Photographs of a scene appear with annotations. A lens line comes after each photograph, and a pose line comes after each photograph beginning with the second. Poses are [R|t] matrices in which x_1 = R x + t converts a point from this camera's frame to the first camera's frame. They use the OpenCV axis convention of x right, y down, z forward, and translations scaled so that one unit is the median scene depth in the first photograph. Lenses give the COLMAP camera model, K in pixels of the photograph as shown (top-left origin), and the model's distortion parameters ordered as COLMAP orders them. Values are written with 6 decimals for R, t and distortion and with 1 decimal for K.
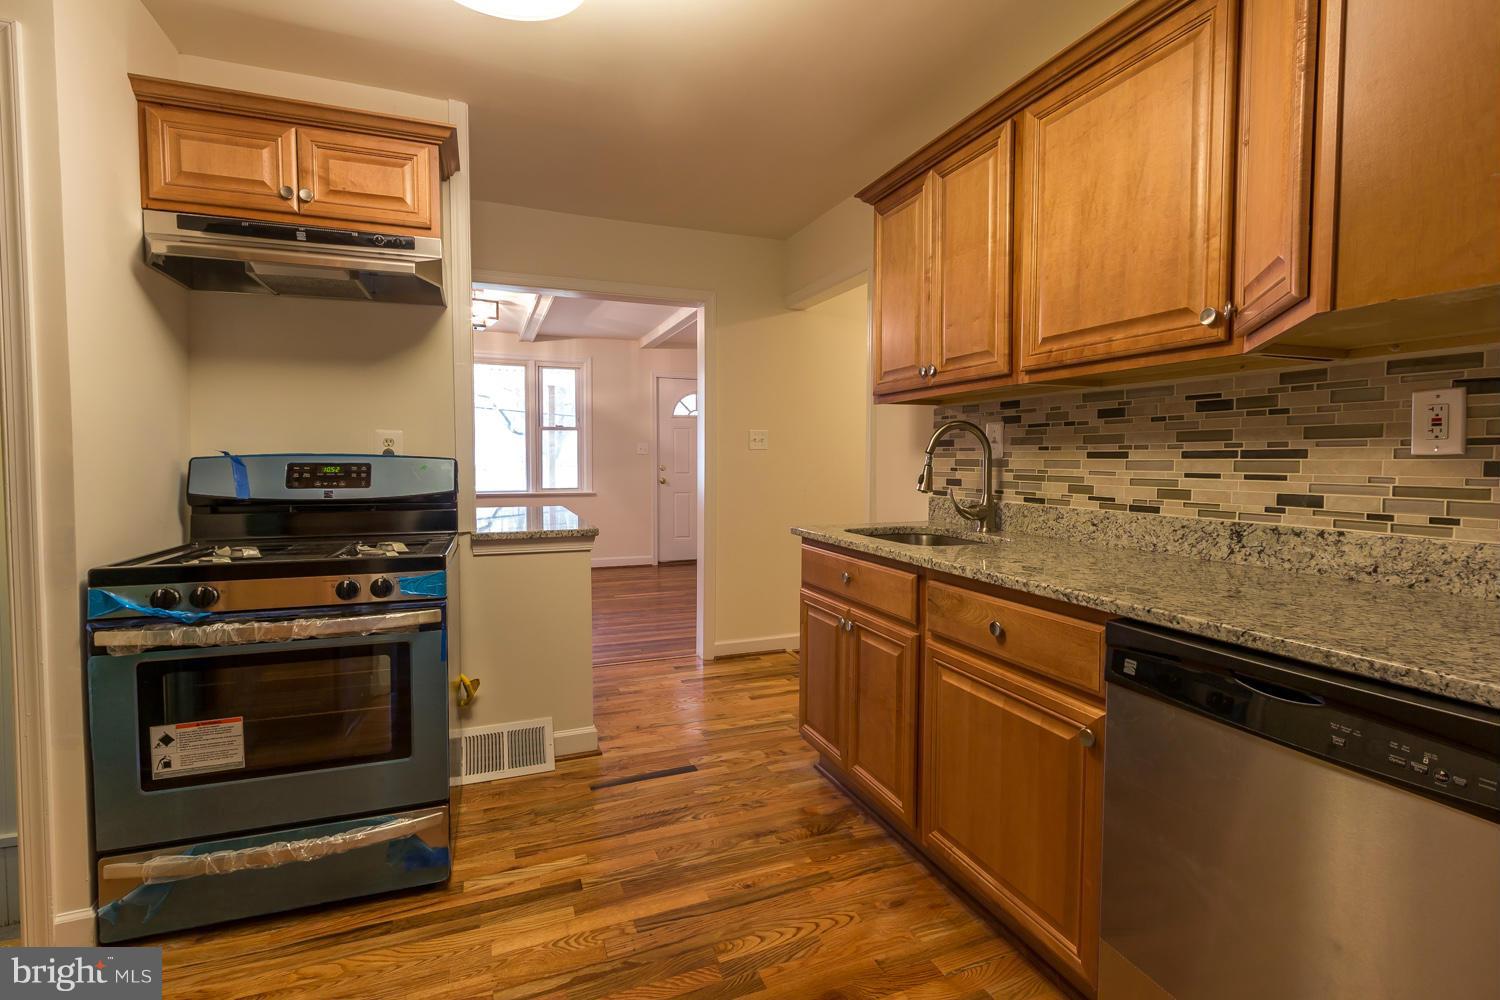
lens RADIAL K [[690.9, 0, 749.3], [0, 690.9, 491.2], [0, 0, 1]] dist [0.012152, -0.007052]
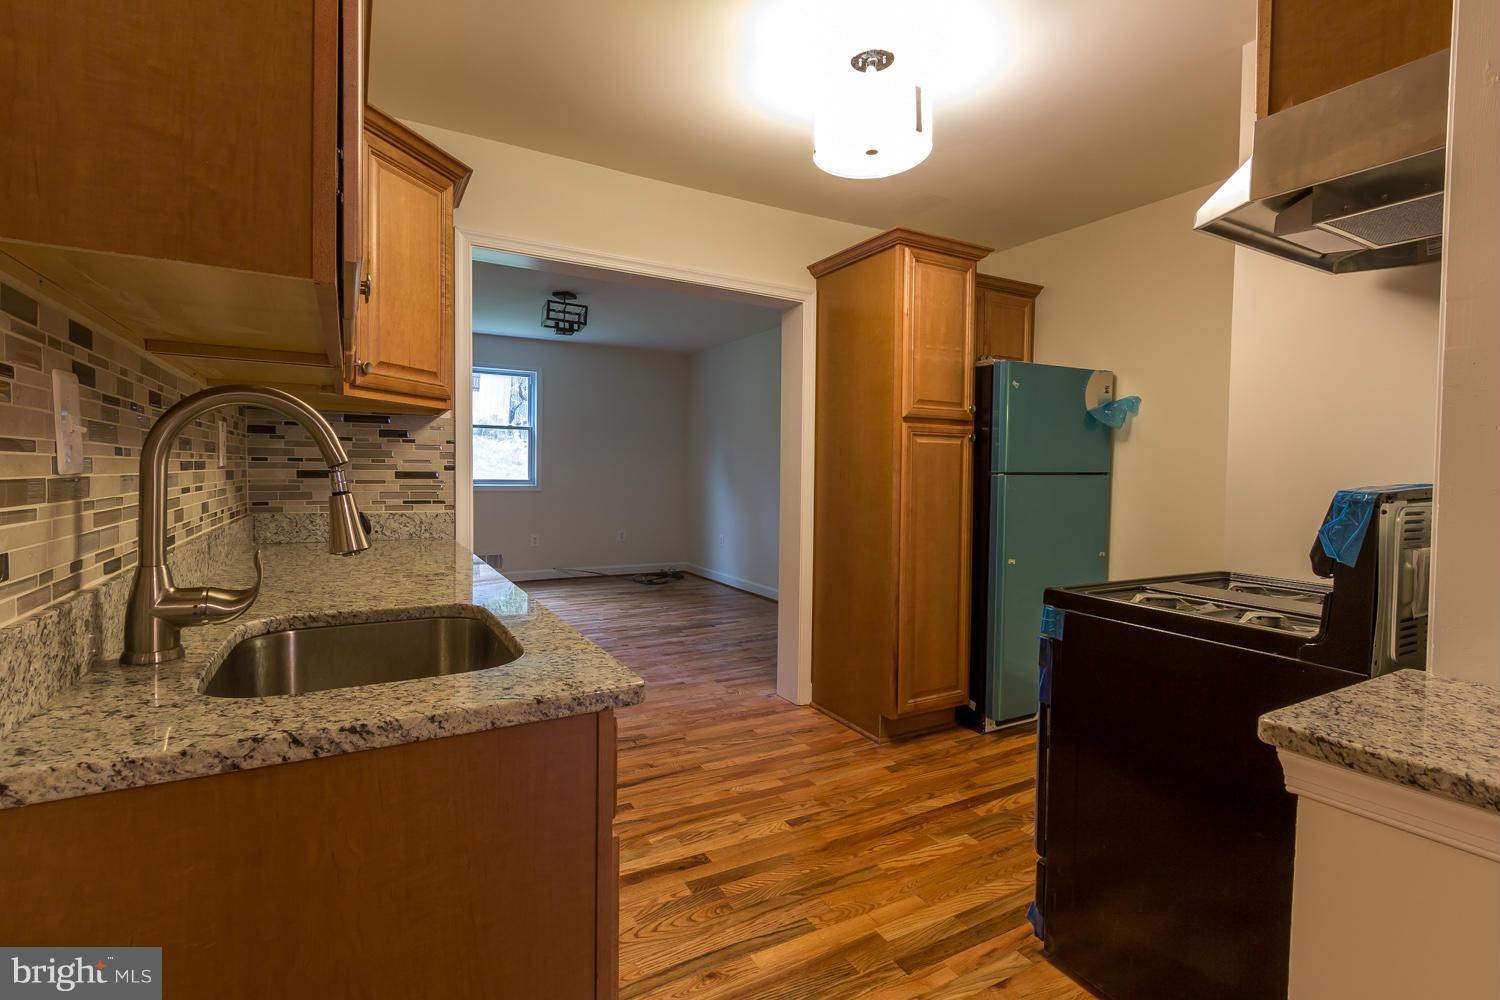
lens RADIAL K [[690.9, 0, 749.3], [0, 690.9, 491.2], [0, 0, 1]] dist [0.012152, -0.007052]
pose [[-0.988902, -0.010567, -0.148191, 0.080764], [-0.022295, 0.996727, 0.077700, -0.092813], [0.146885, 0.080141, -0.985902, 1.739630]]
